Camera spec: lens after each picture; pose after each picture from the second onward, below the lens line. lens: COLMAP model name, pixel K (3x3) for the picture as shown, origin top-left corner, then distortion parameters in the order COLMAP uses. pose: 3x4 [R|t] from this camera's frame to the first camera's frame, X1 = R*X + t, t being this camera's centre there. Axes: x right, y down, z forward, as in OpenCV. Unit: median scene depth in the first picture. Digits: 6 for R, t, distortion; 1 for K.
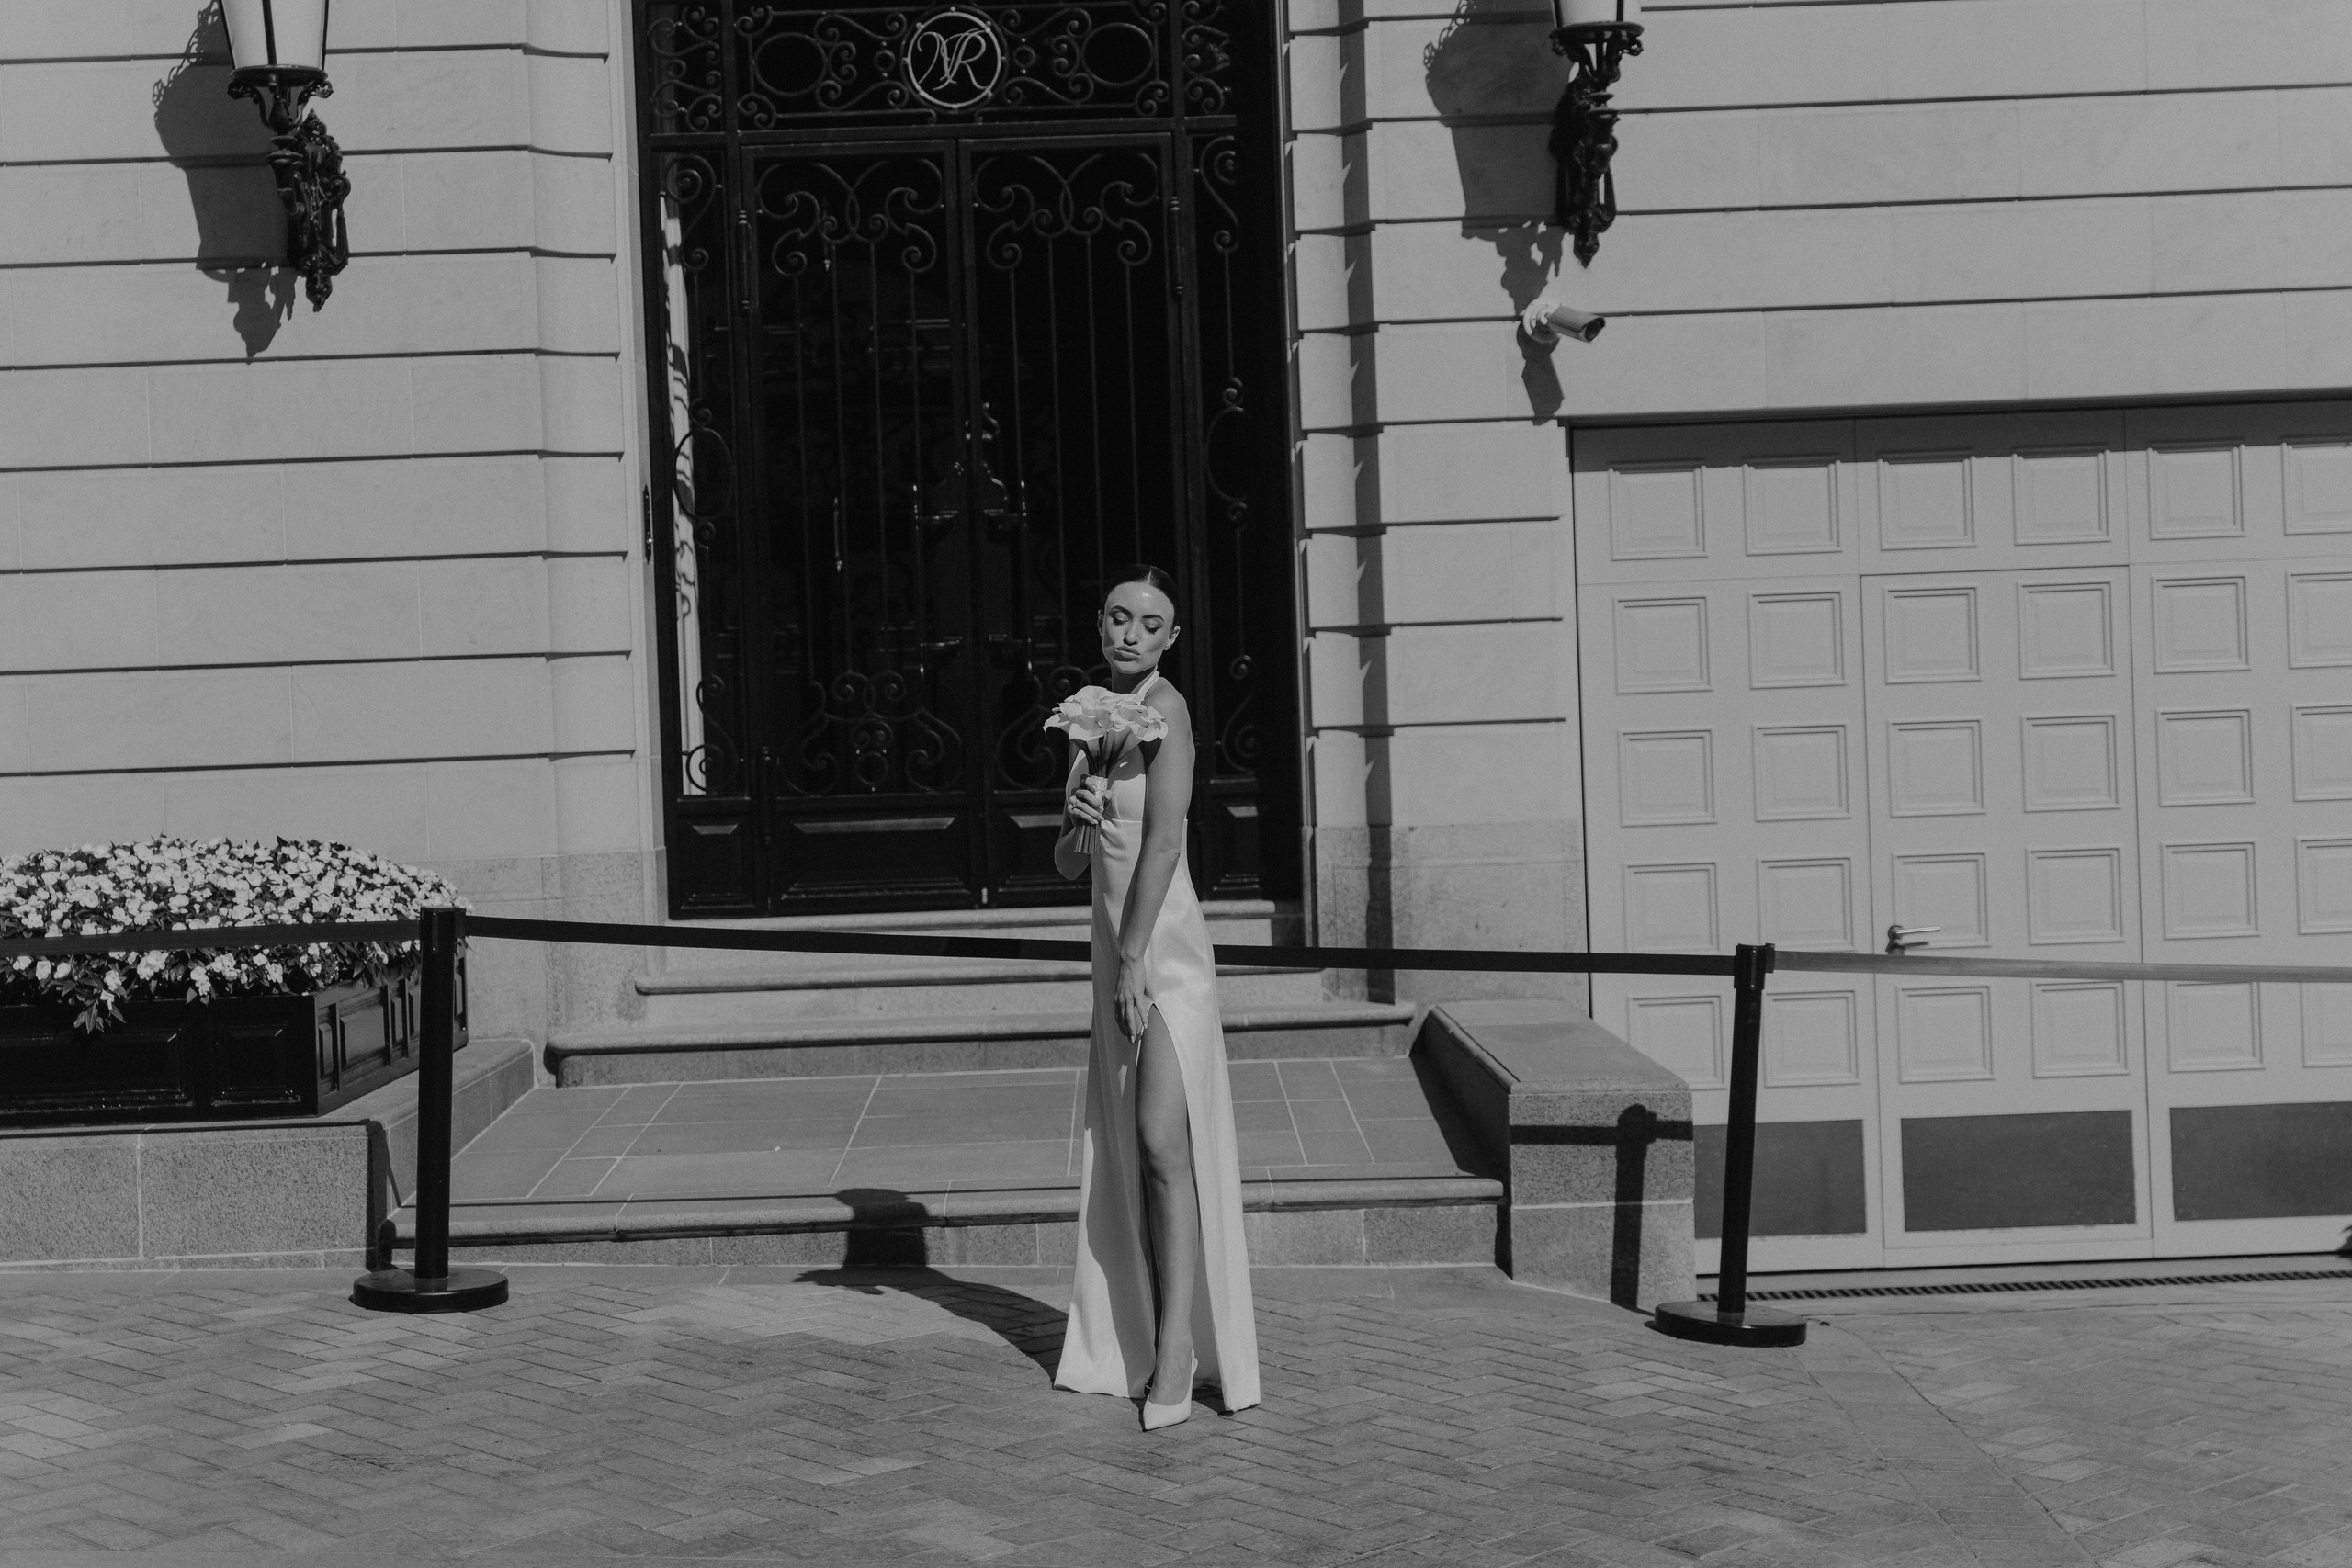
lens RADIAL K [[4022.1, 0, 1137.8], [0, 4022.1, 815.5], [0, 0, 1]] dist [0.046752, 0.030374]
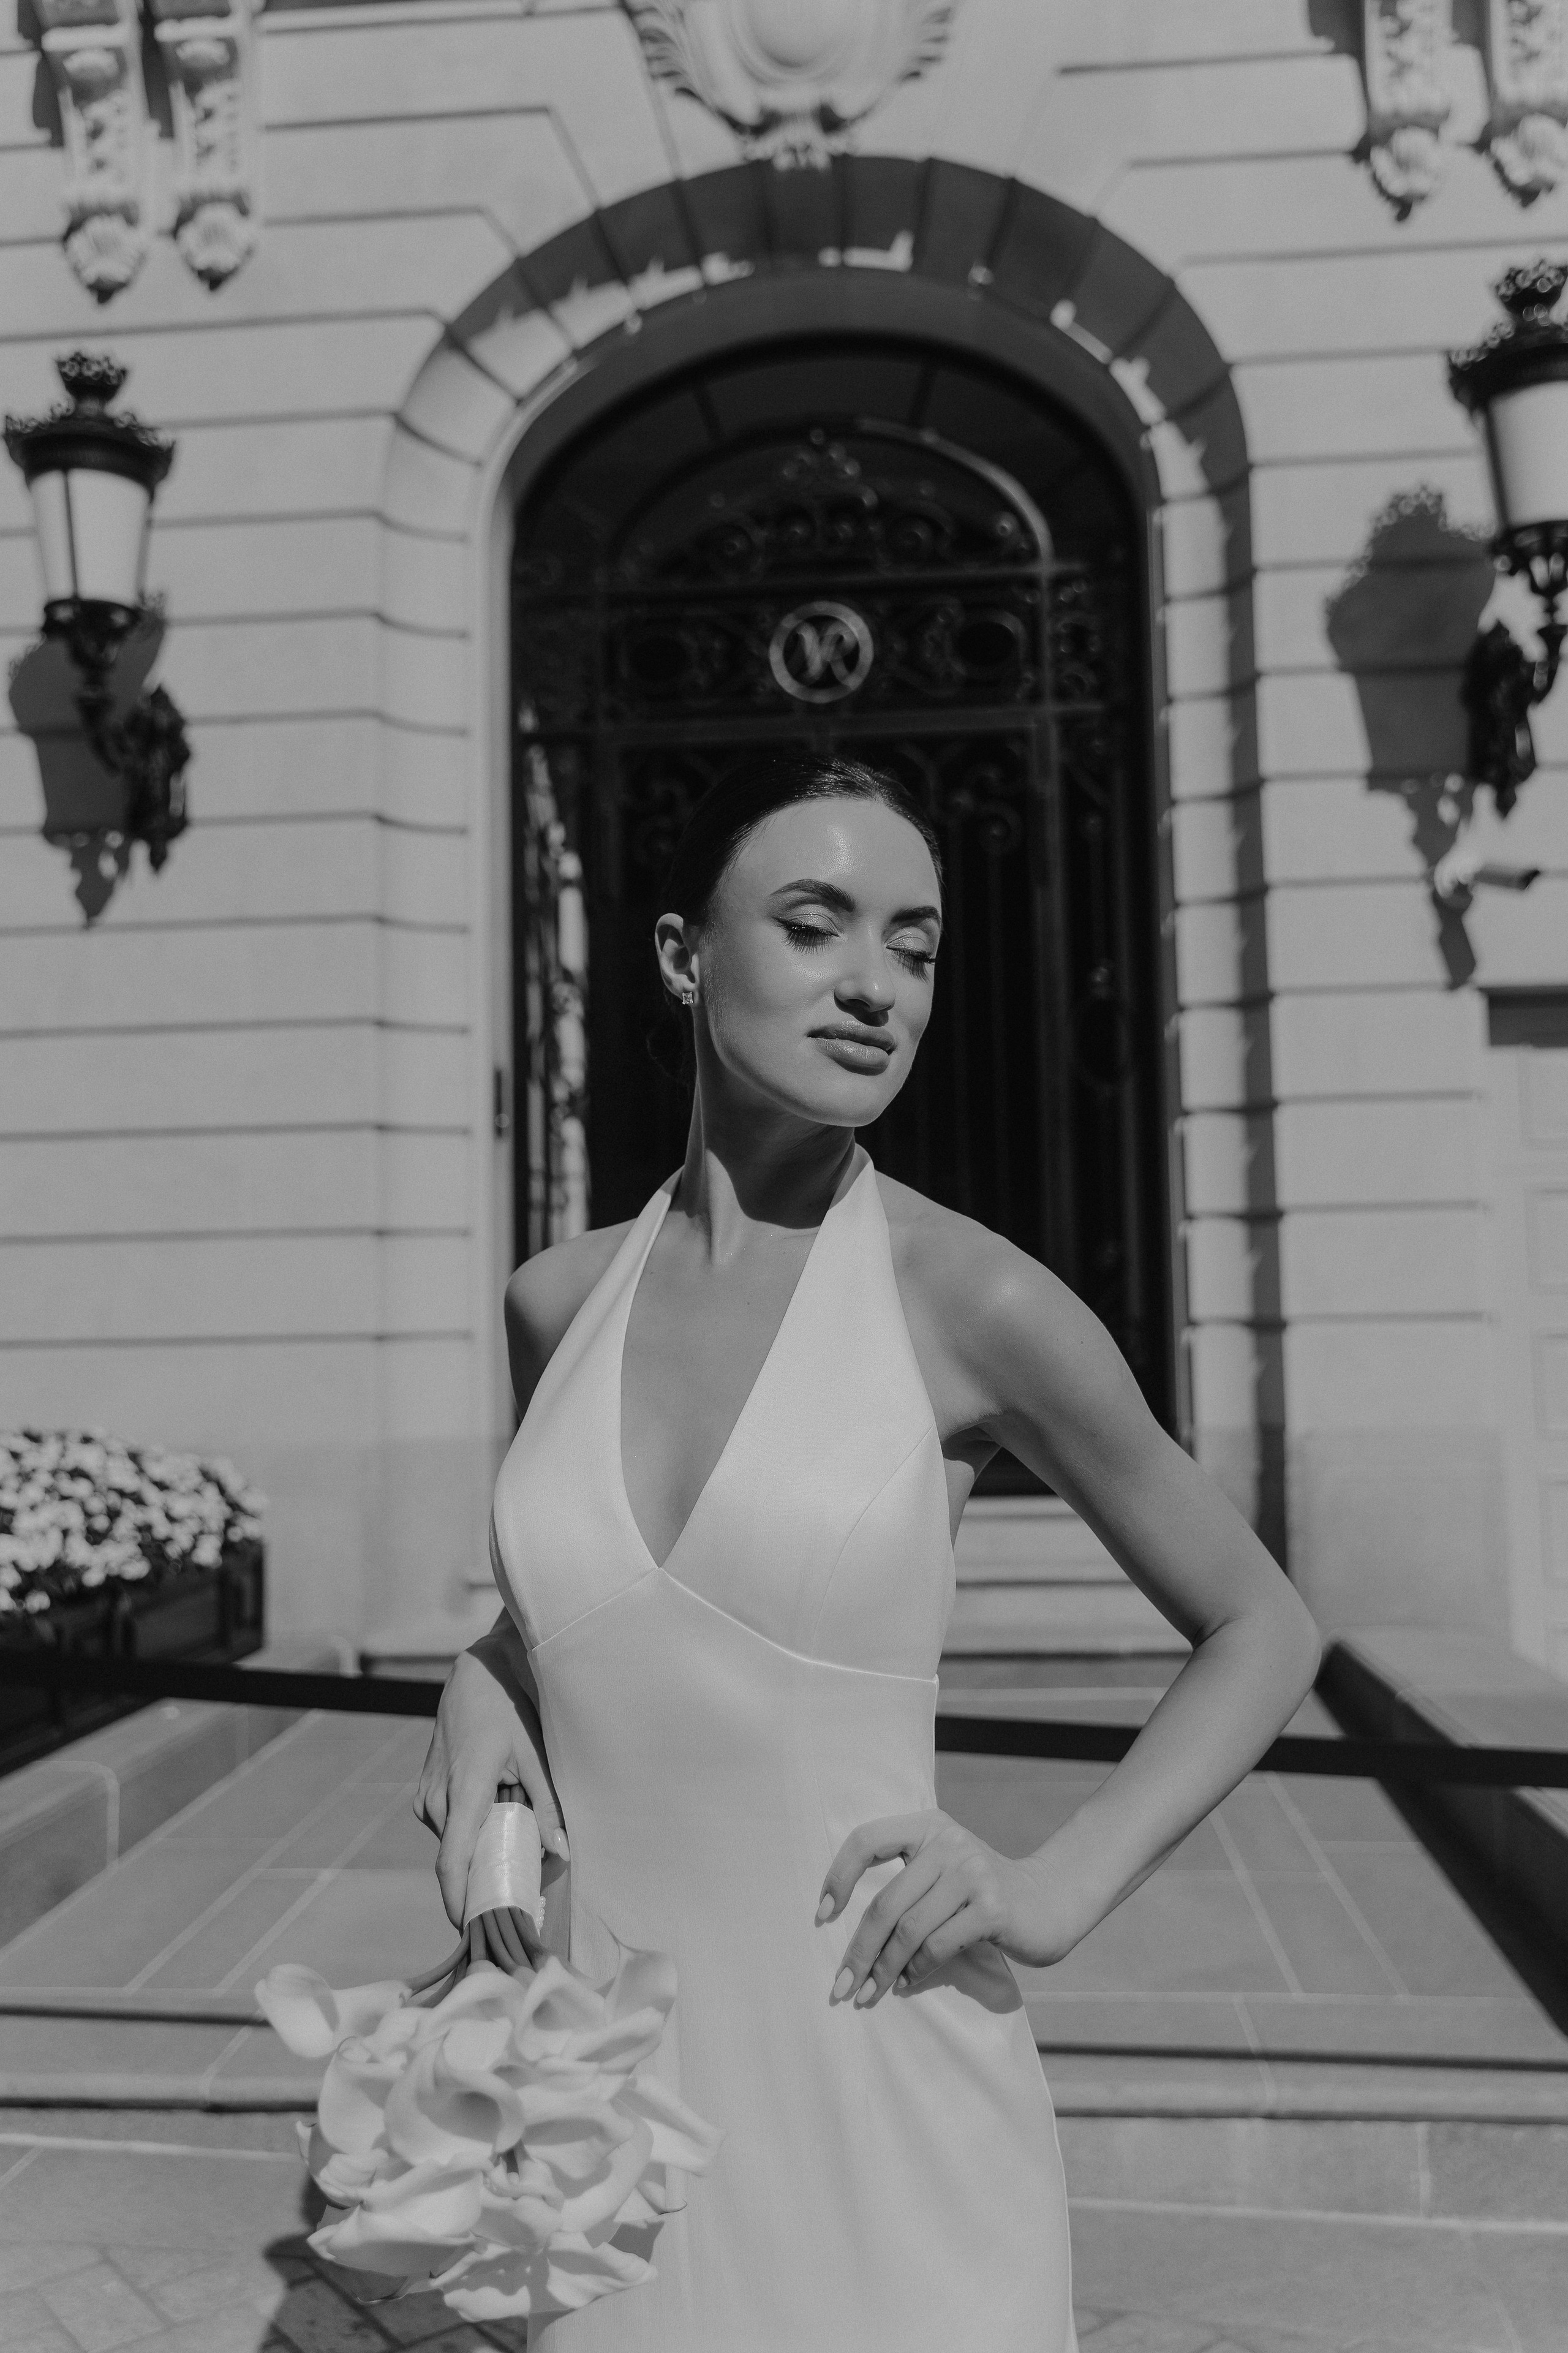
lens RADIAL K [[1923.1, 0, 760.7], [0, 1923.1, 1182.6], [0, 0, 1]] dist [-0.014804, 0.002001]
pose [[0.995225, 0.010593, -0.097031, -0.013909], [-0.020721, 0.994364, -0.103973, -0.005524], [0.095383, 0.105487, 0.989836, 0.554433]]
